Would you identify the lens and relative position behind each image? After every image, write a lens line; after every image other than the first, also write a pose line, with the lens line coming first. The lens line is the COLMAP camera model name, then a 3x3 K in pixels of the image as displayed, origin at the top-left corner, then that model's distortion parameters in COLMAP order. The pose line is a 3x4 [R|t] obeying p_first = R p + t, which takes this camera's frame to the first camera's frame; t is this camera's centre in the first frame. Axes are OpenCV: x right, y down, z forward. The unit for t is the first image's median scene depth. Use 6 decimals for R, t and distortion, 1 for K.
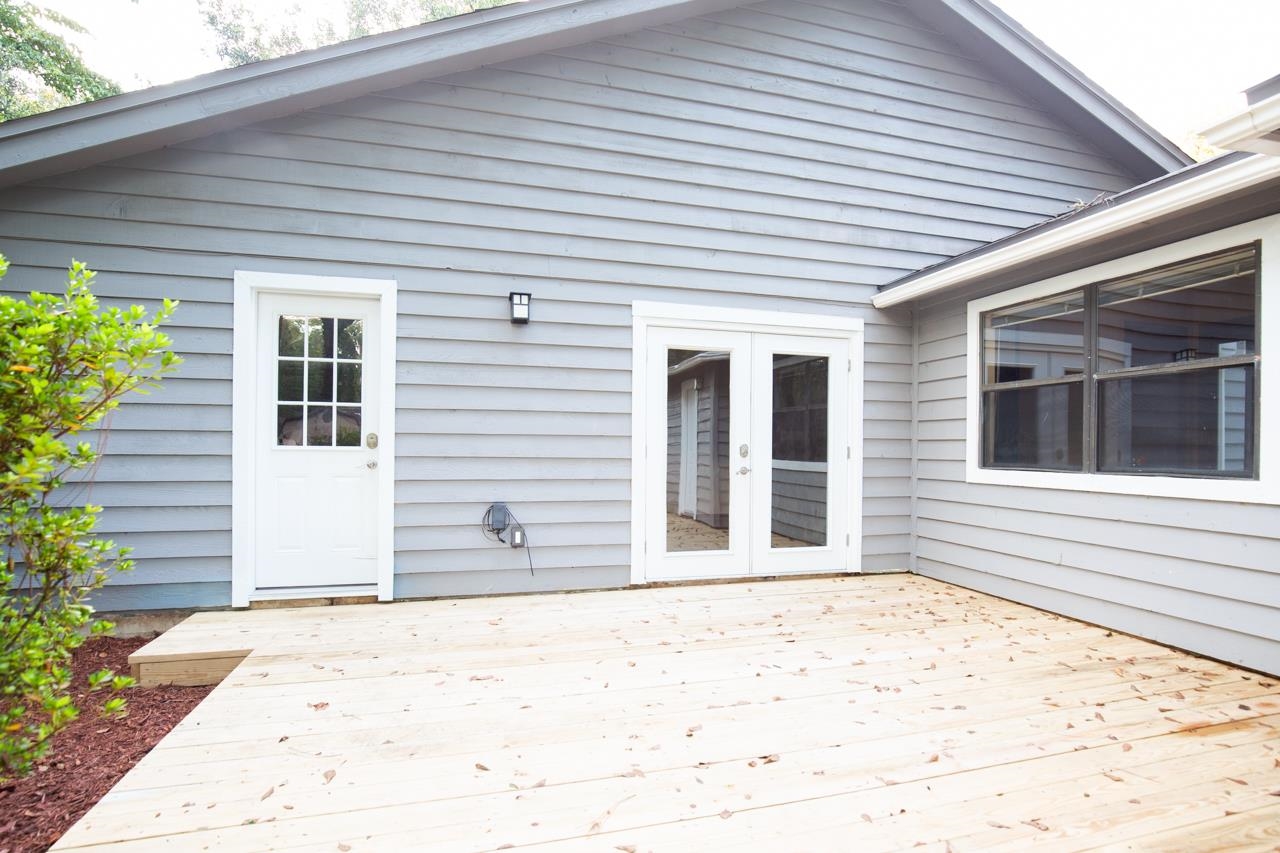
lens RADIAL K [[617.8, 0, 633.3], [0, 617.8, 445.4], [0, 0, 1]] dist [-0.023355, 0.000579]
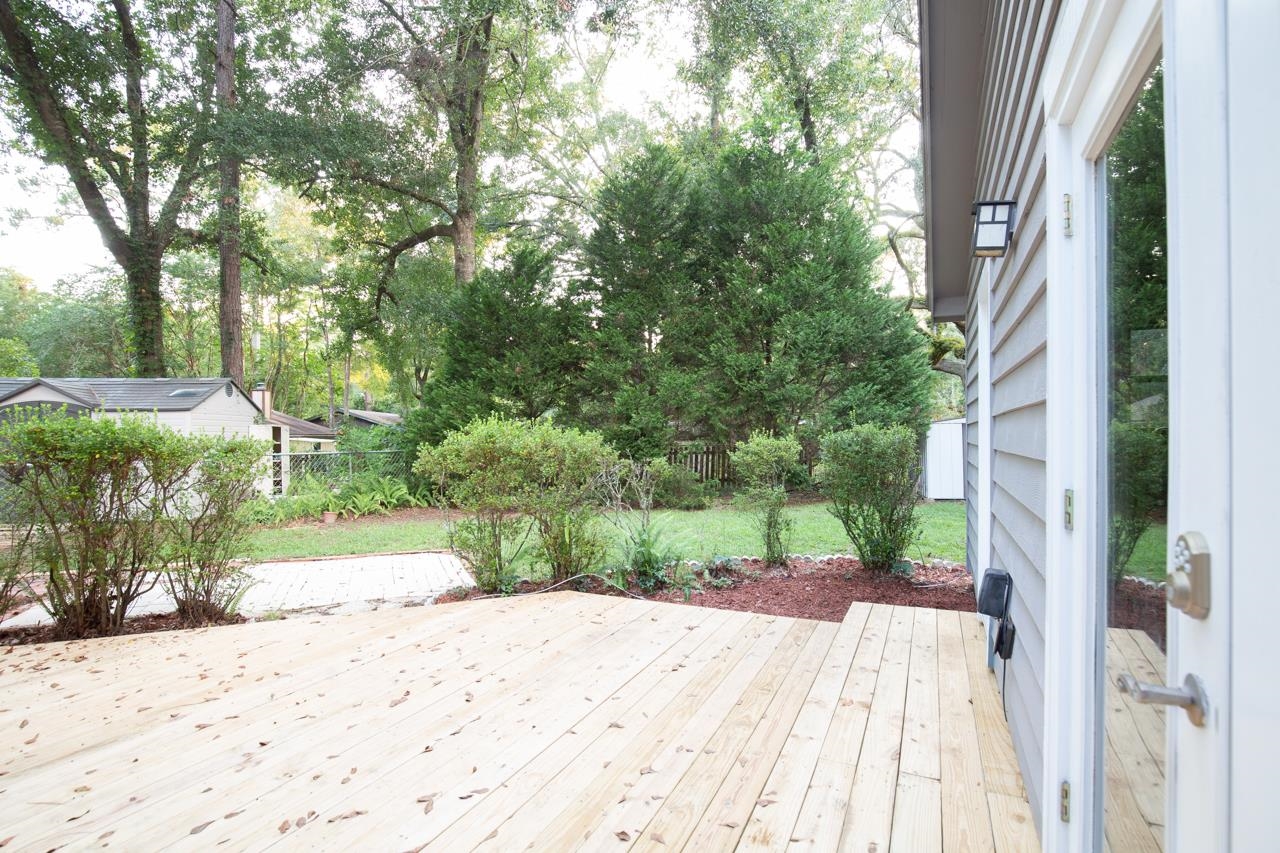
lens RADIAL K [[617.8, 0, 633.3], [0, 617.8, 445.4], [0, 0, 1]] dist [-0.023355, 0.000579]
pose [[-0.663434, 0.009645, -0.748173, 0.441327], [0.011556, 0.999930, 0.002643, -0.023240], [0.748146, -0.006893, -0.663499, 1.144898]]
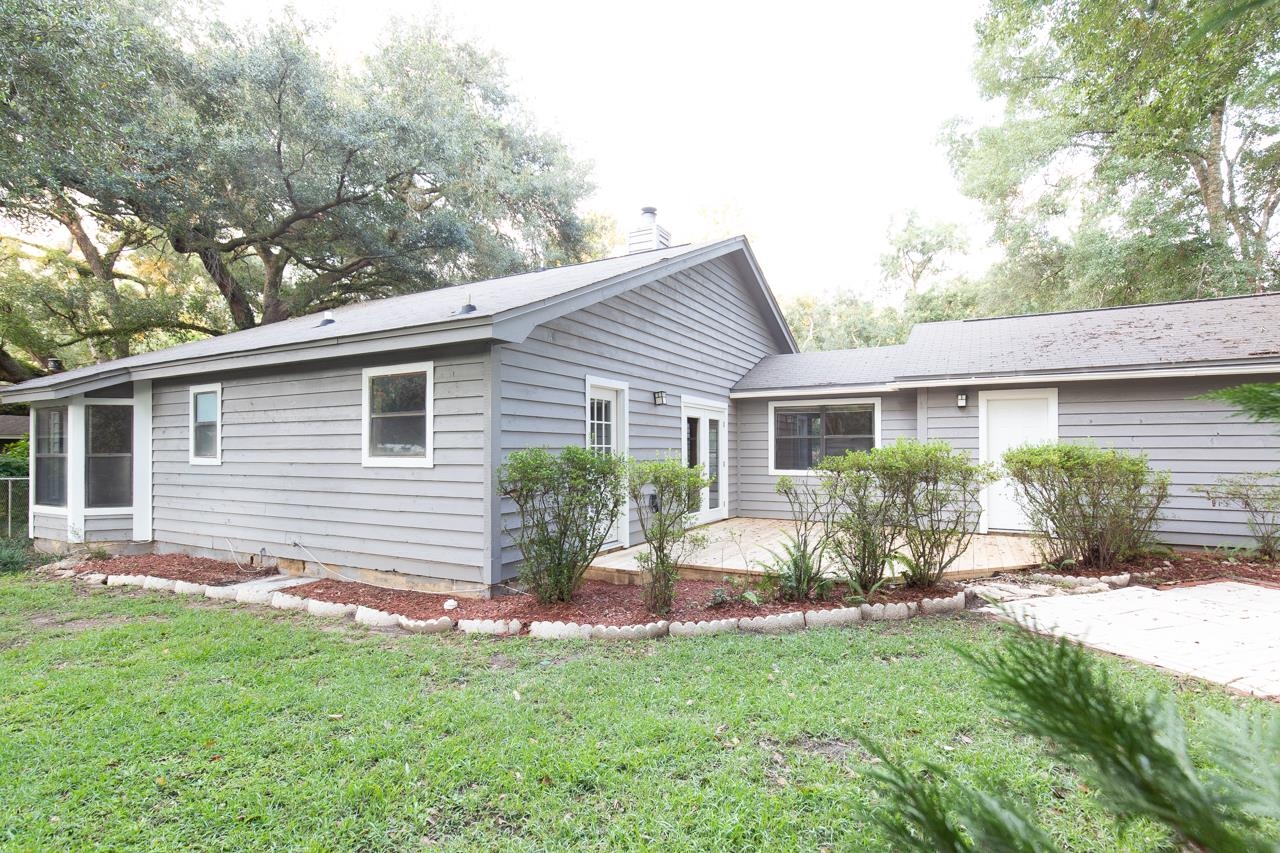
lens RADIAL K [[617.8, 0, 633.3], [0, 617.8, 445.4], [0, 0, 1]] dist [-0.023355, 0.000579]
pose [[0.695675, -0.002076, 0.718354, -1.721162], [0.000378, 0.999997, 0.002524, -0.072122], [-0.718357, -0.001484, 0.695673, -0.356908]]
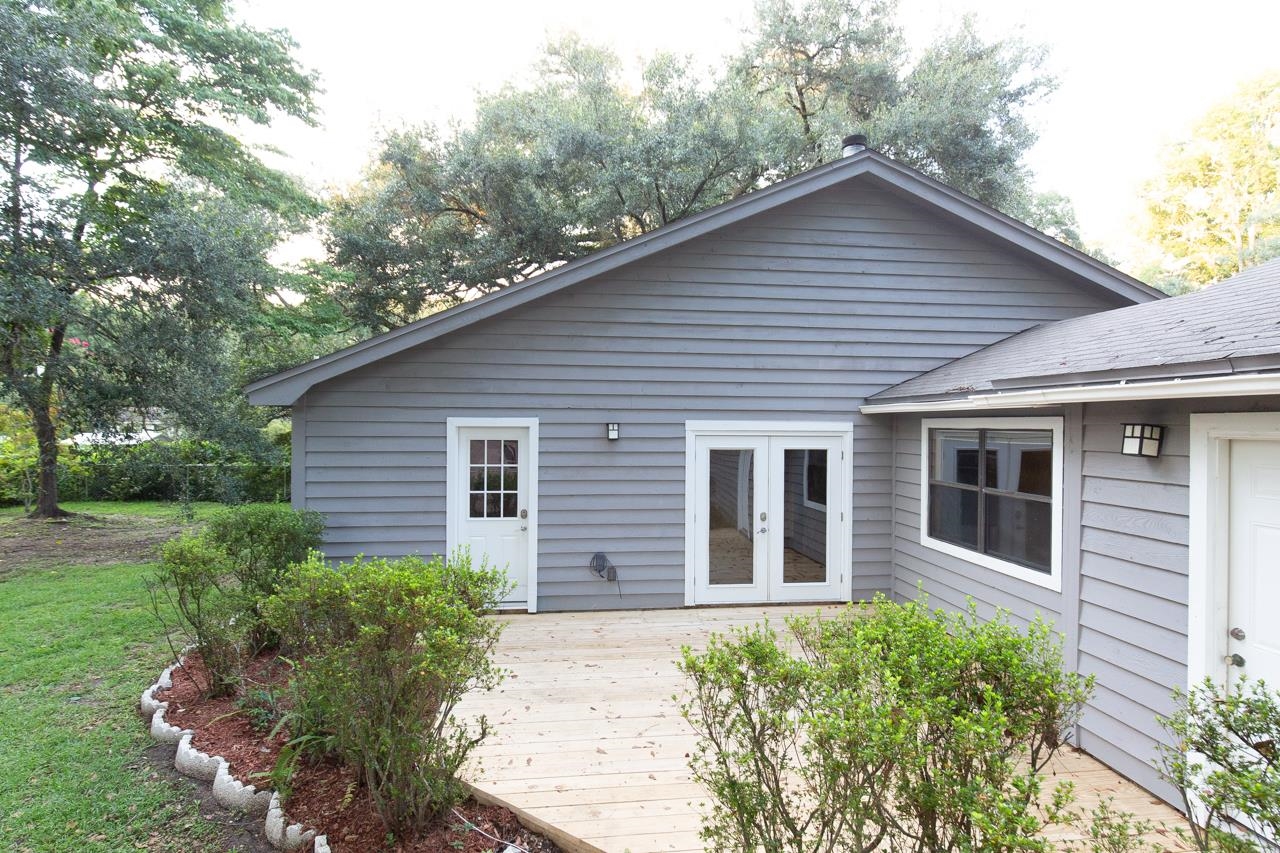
lens RADIAL K [[624.6, 0, 640.0], [0, 624.6, 426.5], [0, 0, 1]] dist [0.002921, 0.000726]
pose [[0.988937, 0.001029, -0.148331, 0.123410], [0.000350, 0.999957, 0.009274, -0.249205], [0.148334, -0.009224, 0.988894, -0.579324]]
